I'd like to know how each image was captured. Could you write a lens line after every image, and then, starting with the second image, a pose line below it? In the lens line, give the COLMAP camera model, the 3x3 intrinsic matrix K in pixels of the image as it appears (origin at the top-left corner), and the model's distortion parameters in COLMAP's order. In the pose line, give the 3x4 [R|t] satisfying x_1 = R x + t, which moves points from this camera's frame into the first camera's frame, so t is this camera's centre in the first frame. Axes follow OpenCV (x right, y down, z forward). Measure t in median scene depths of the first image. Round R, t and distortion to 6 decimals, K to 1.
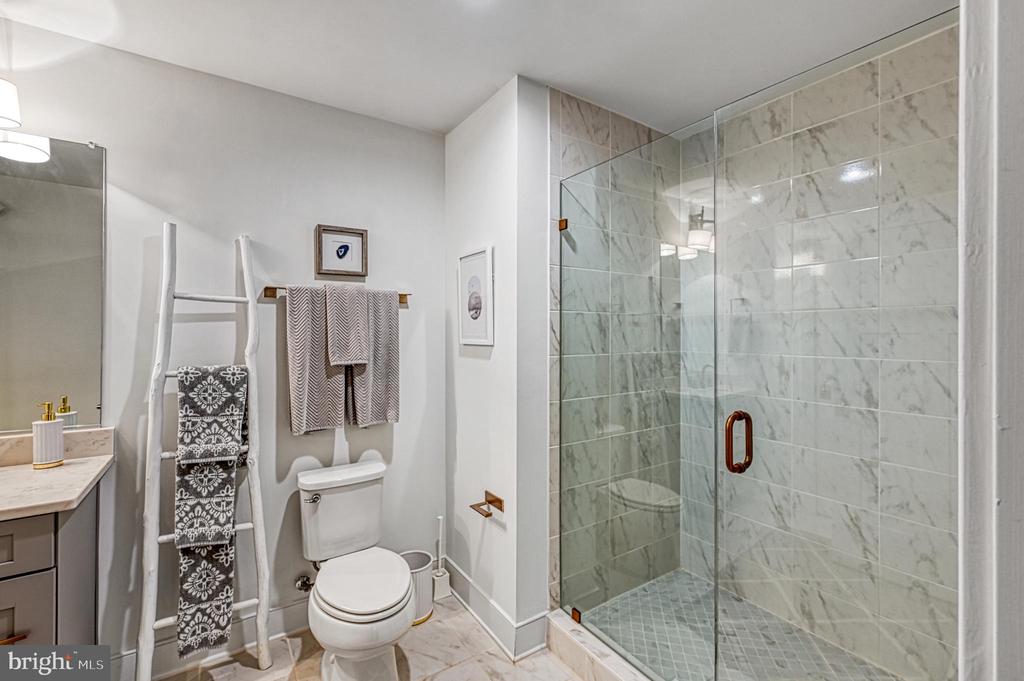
lens RADIAL K [[440.0, 0, 514.7], [0, 440.0, 331.9], [0, 0, 1]] dist [-0.001905, -0.000554]
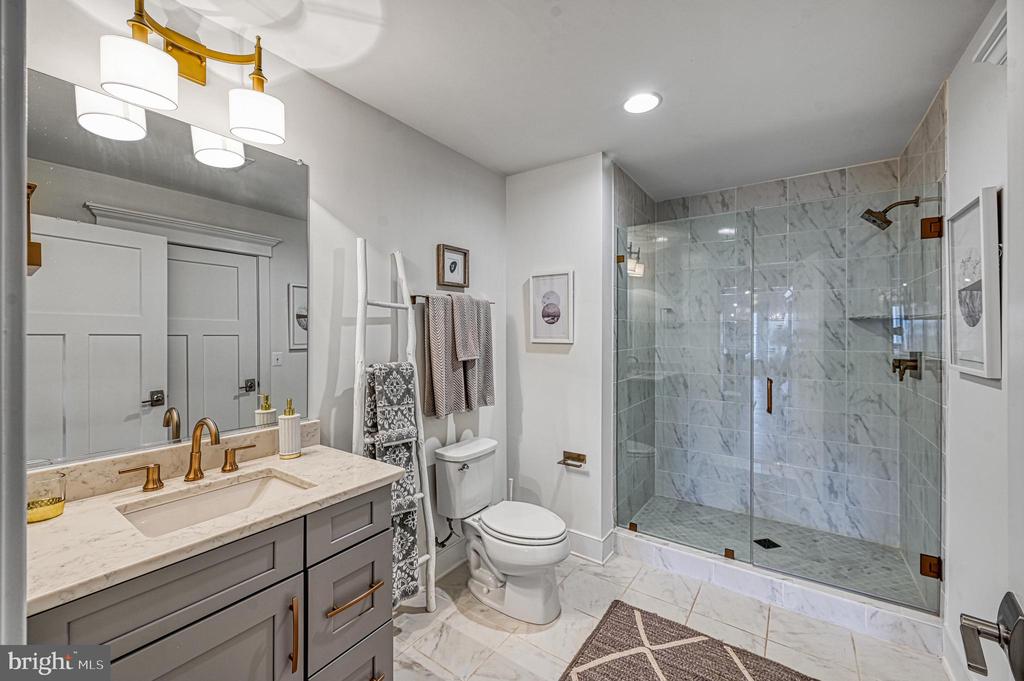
lens RADIAL K [[405.5, 0, 515.1], [0, 405.5, 332.4], [0, 0, 1]] dist [-0.001205, -0.000155]
pose [[0.932425, 0.002013, 0.361358, -0.717429], [-0.003757, 0.999984, 0.004124, -0.008380], [-0.361344, -0.005203, 0.932418, -0.115687]]
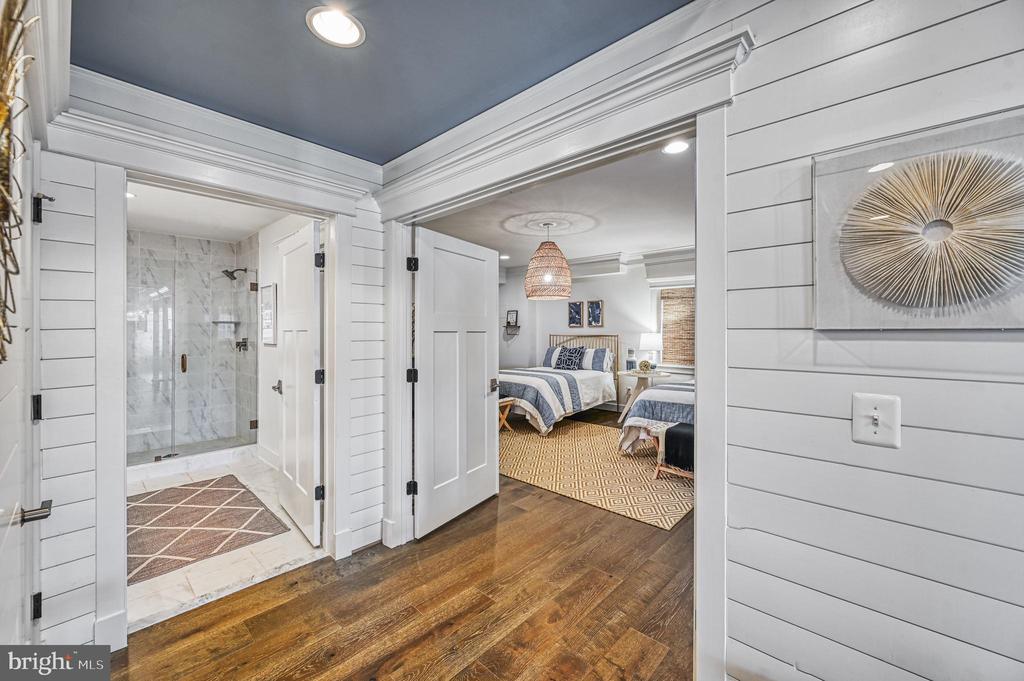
lens RADIAL K [[405.5, 0, 515.1], [0, 405.5, 332.4], [0, 0, 1]] dist [-0.001205, -0.000155]
pose [[-0.231495, -0.002798, 0.972832, -2.119298], [-0.006215, 0.999980, 0.001397, -0.002814], [-0.972816, -0.005723, -0.231508, -0.517162]]
